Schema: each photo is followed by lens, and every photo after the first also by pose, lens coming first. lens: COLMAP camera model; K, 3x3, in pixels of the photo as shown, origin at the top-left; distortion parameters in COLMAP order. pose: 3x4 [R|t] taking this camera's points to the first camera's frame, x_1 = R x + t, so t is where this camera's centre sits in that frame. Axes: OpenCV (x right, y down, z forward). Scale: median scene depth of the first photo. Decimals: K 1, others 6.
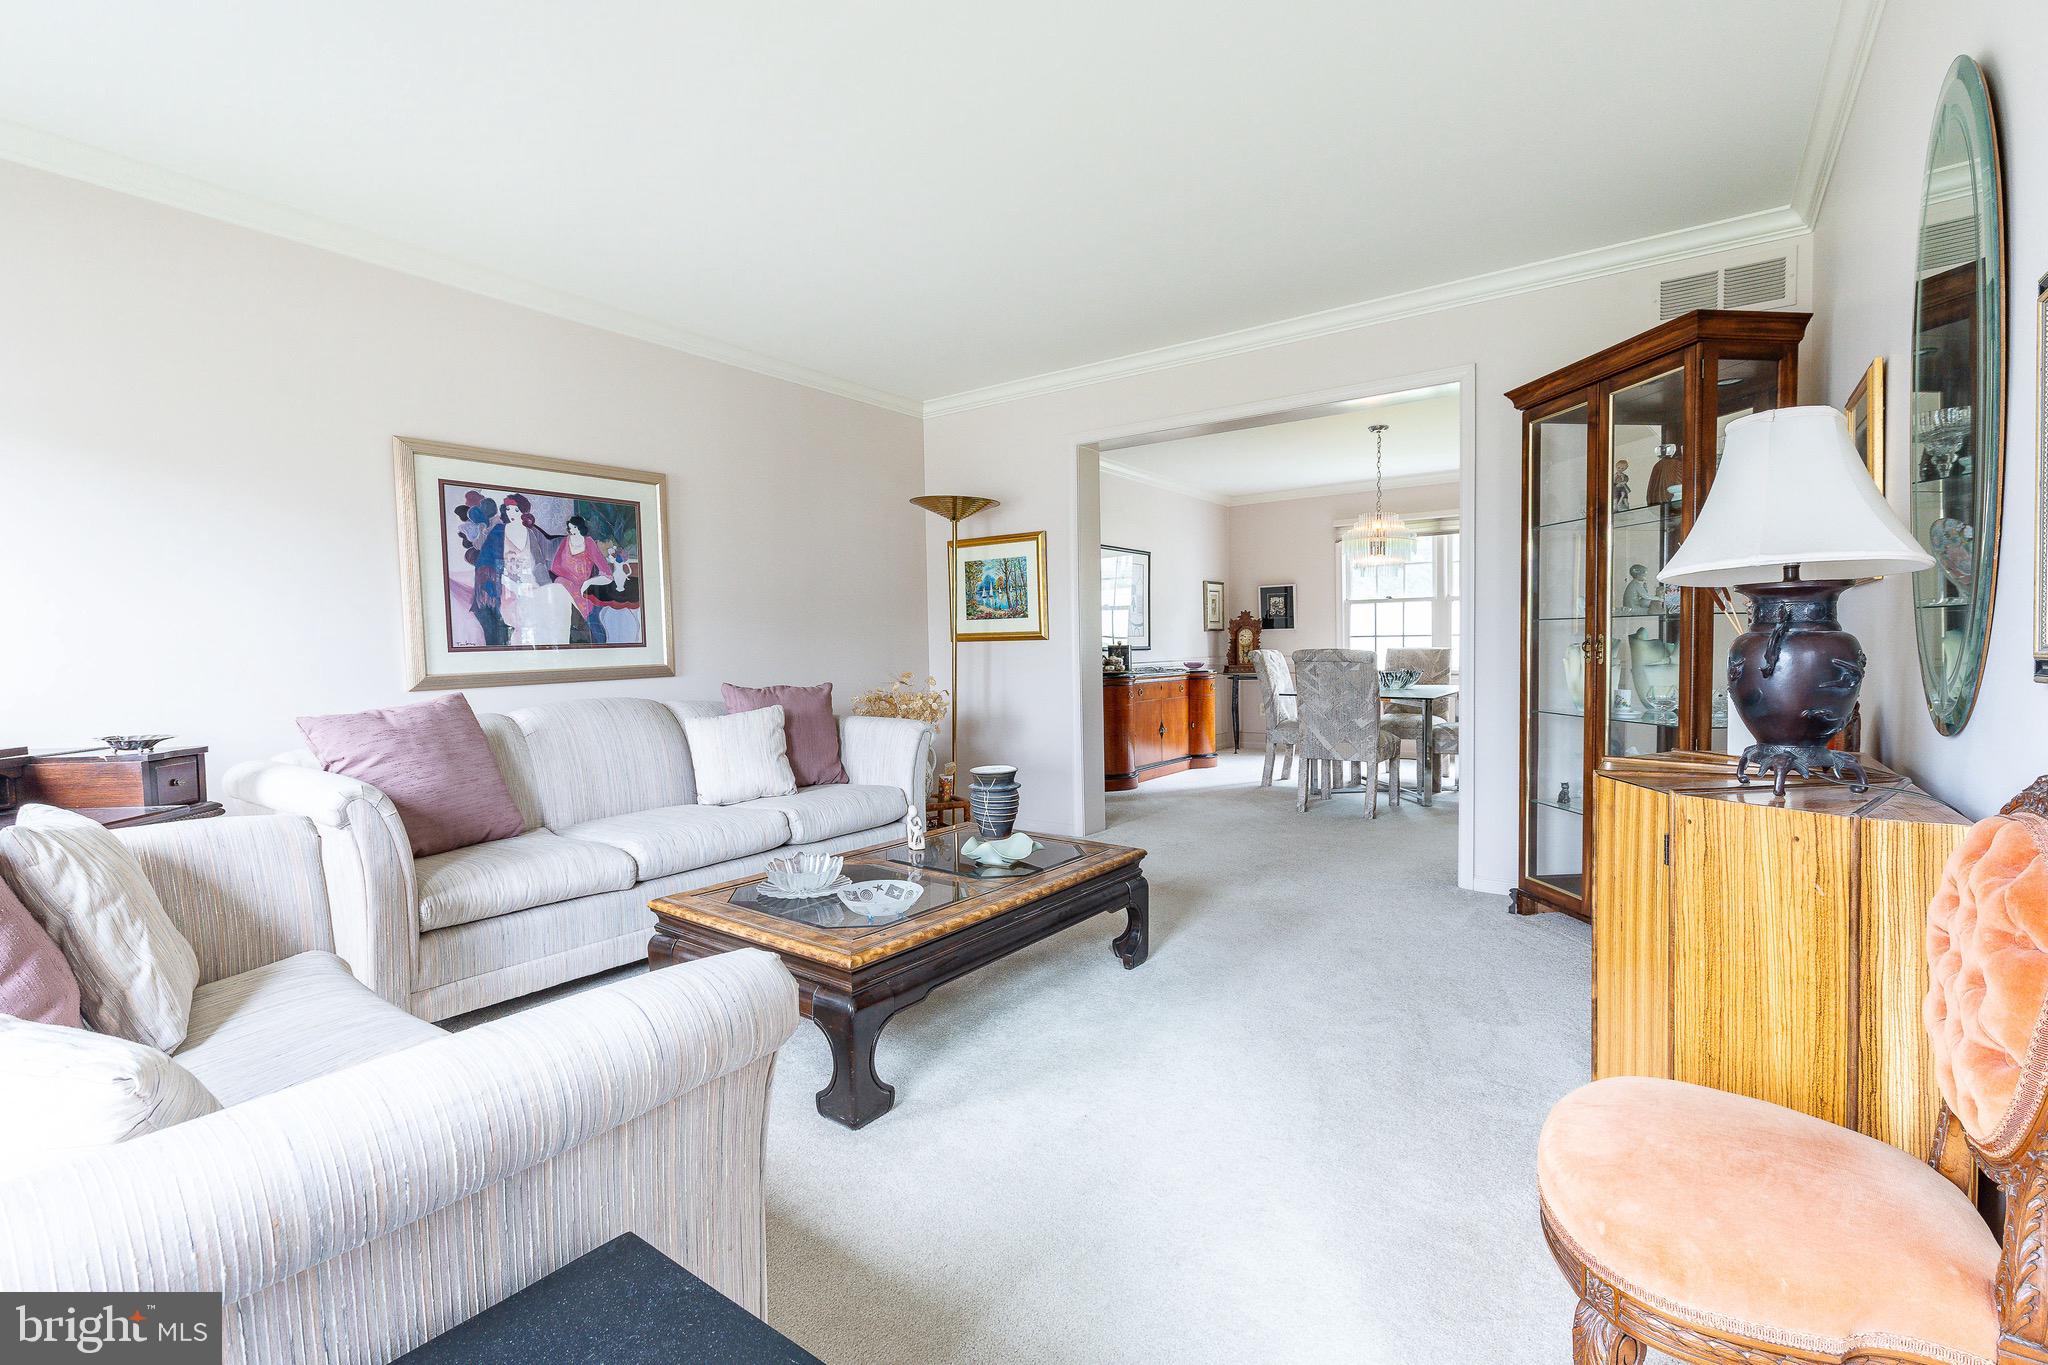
lens RADIAL K [[889.8, 0, 1024.0], [0, 889.8, 682.5], [0, 0, 1]] dist [0.002311, -0.000003]
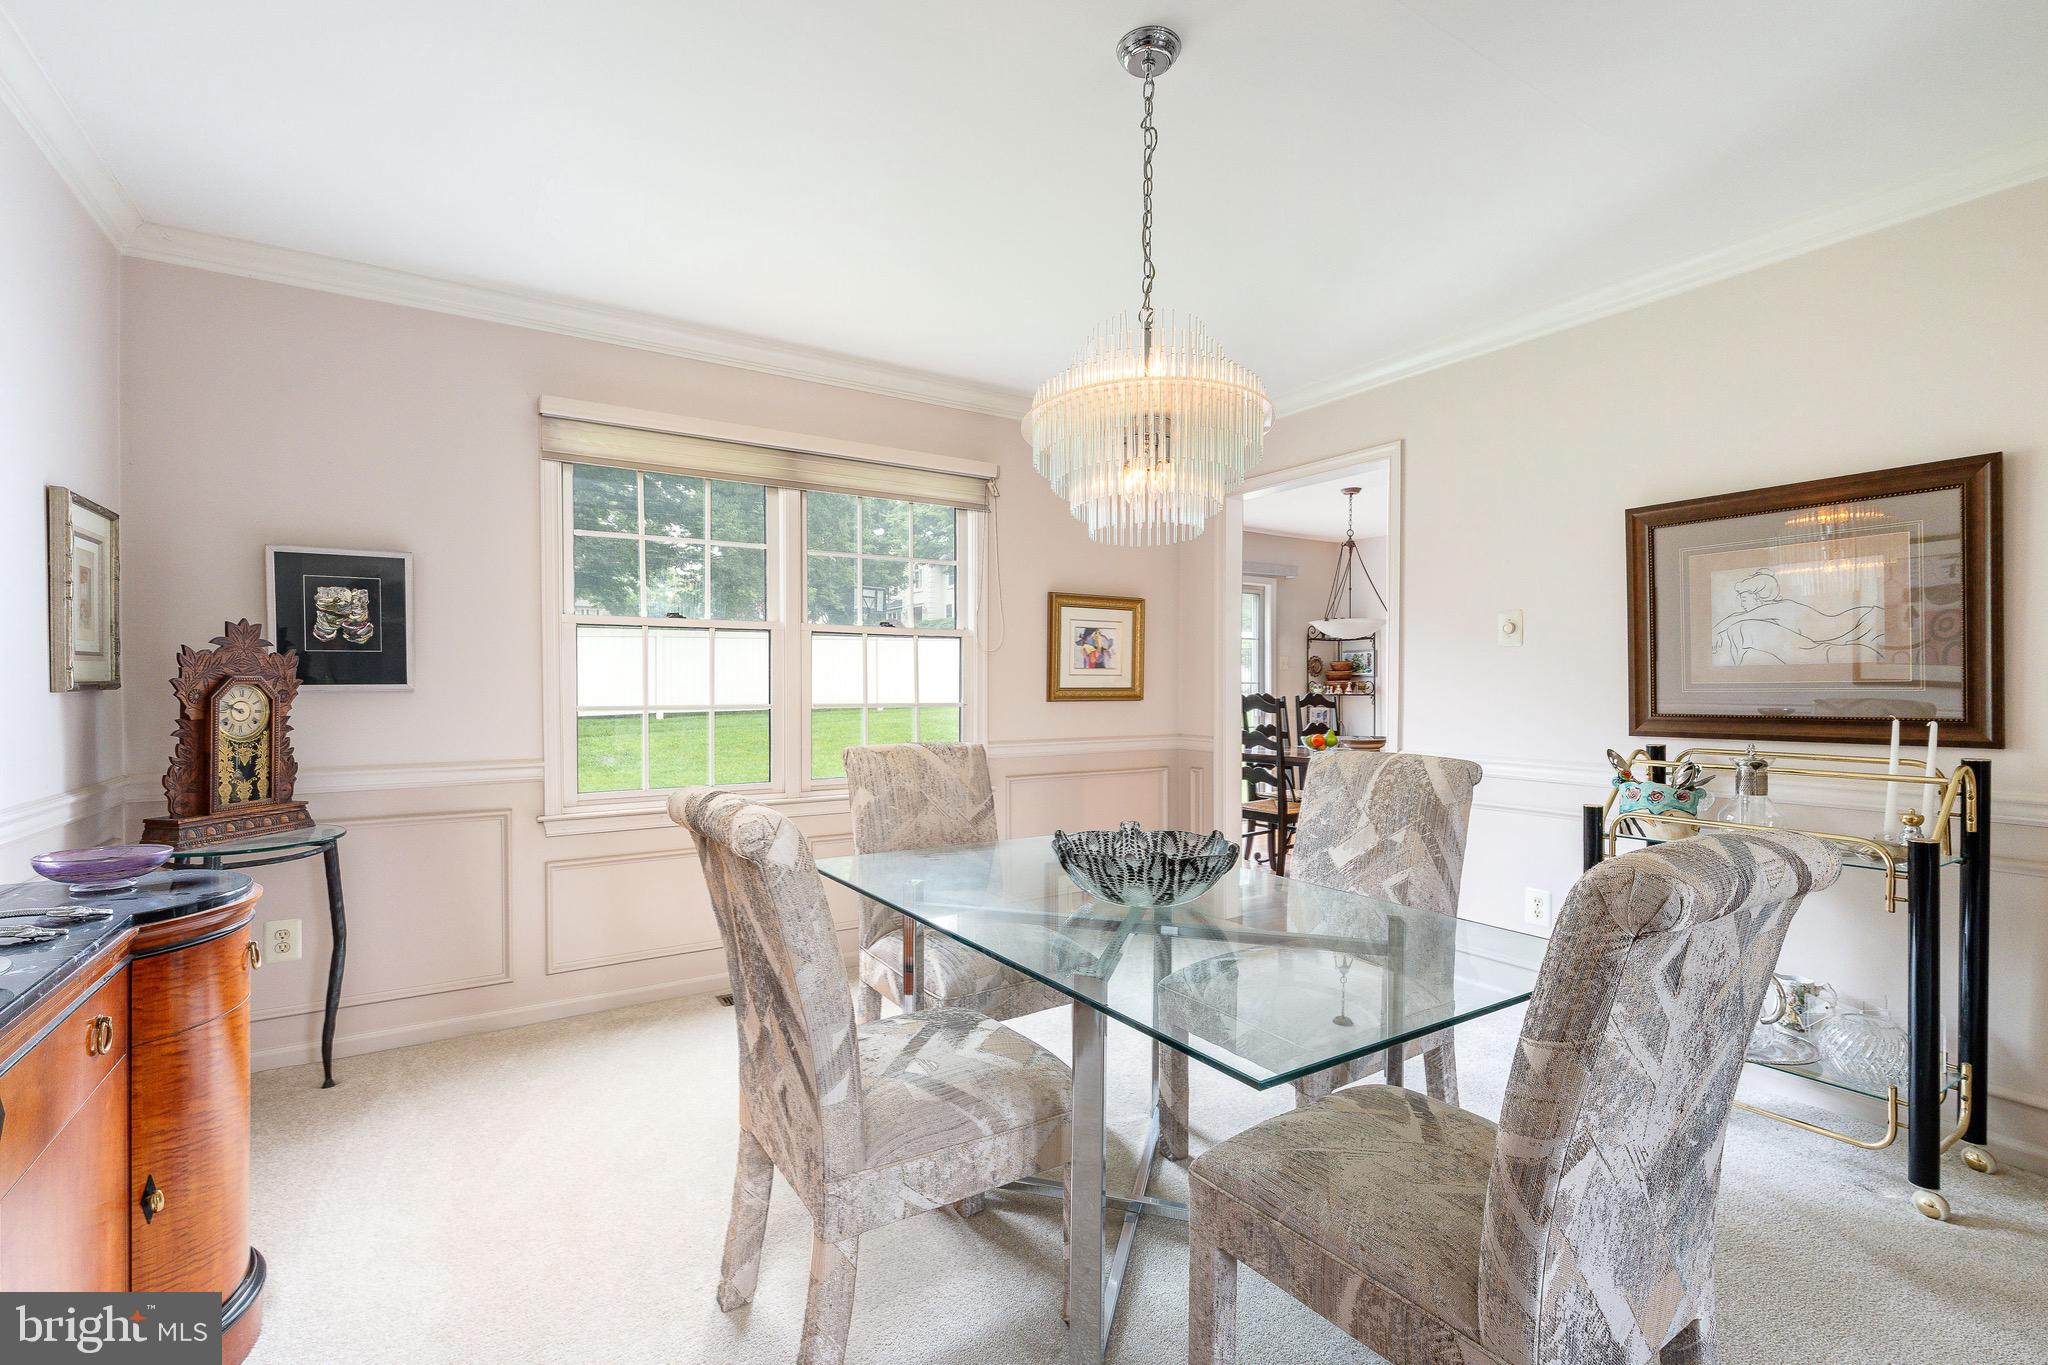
lens RADIAL K [[941.1, 0, 1024.0], [0, 941.1, 682.5], [0, 0, 1]] dist [0.004824, 0.000697]
pose [[0.375677, 0.017409, 0.926587, 0.060759], [0.033820, 0.998900, -0.032480, -0.042824], [-0.926133, 0.043539, 0.374675, 0.659436]]
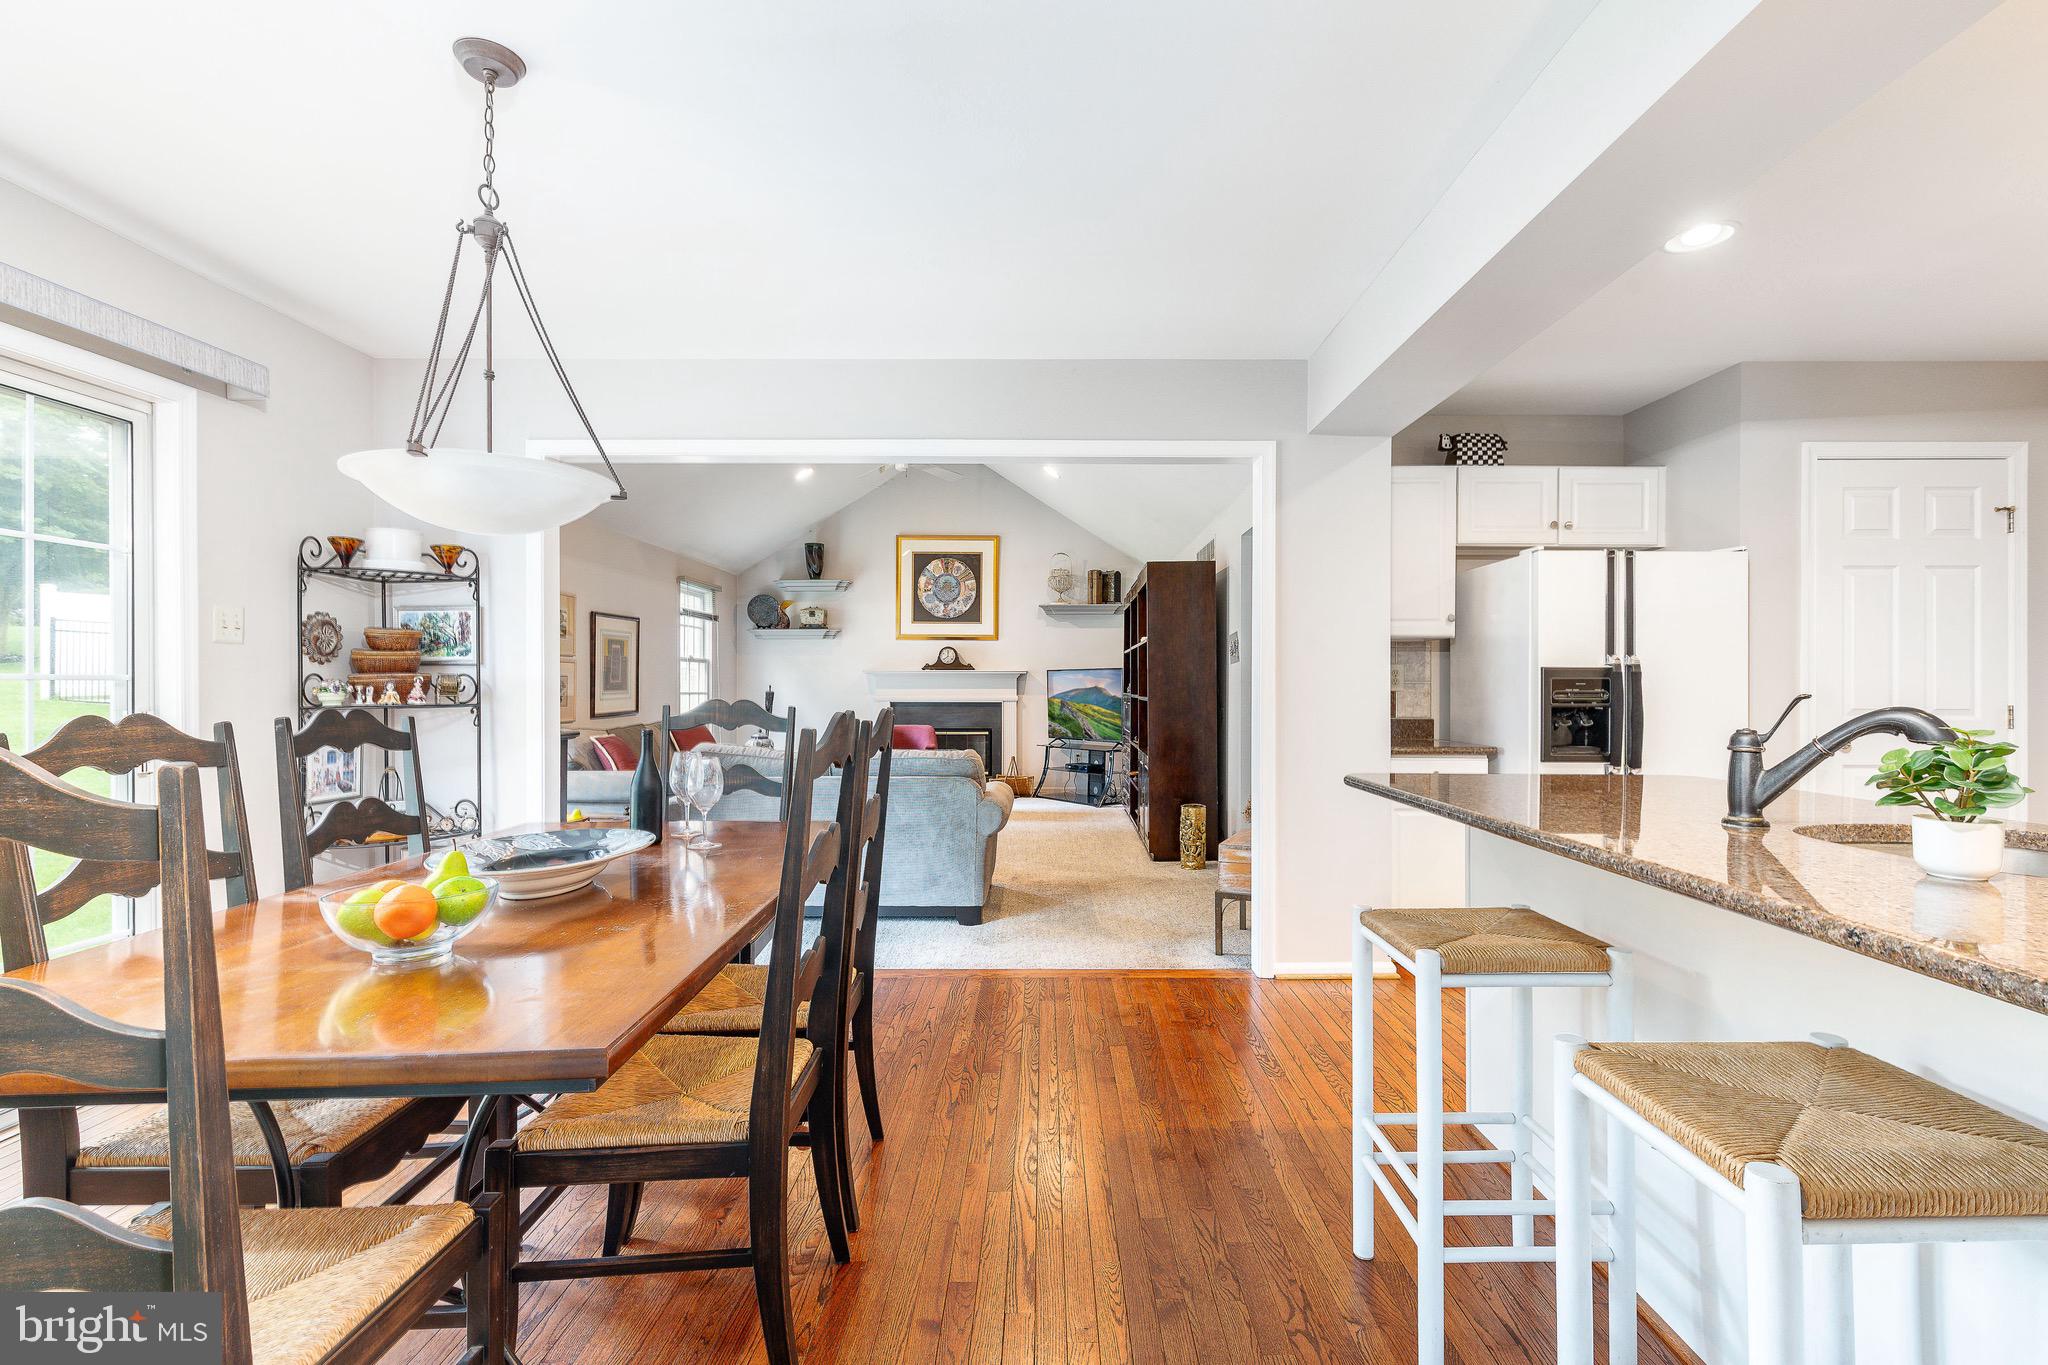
lens RADIAL K [[941.1, 0, 1024.0], [0, 941.1, 682.5], [0, 0, 1]] dist [0.004824, 0.000697]
pose [[-0.552608, 0.016670, 0.833275, 0.555677], [0.046802, 0.998843, 0.011056, -0.052168], [-0.832126, 0.045109, -0.552749, 0.716114]]
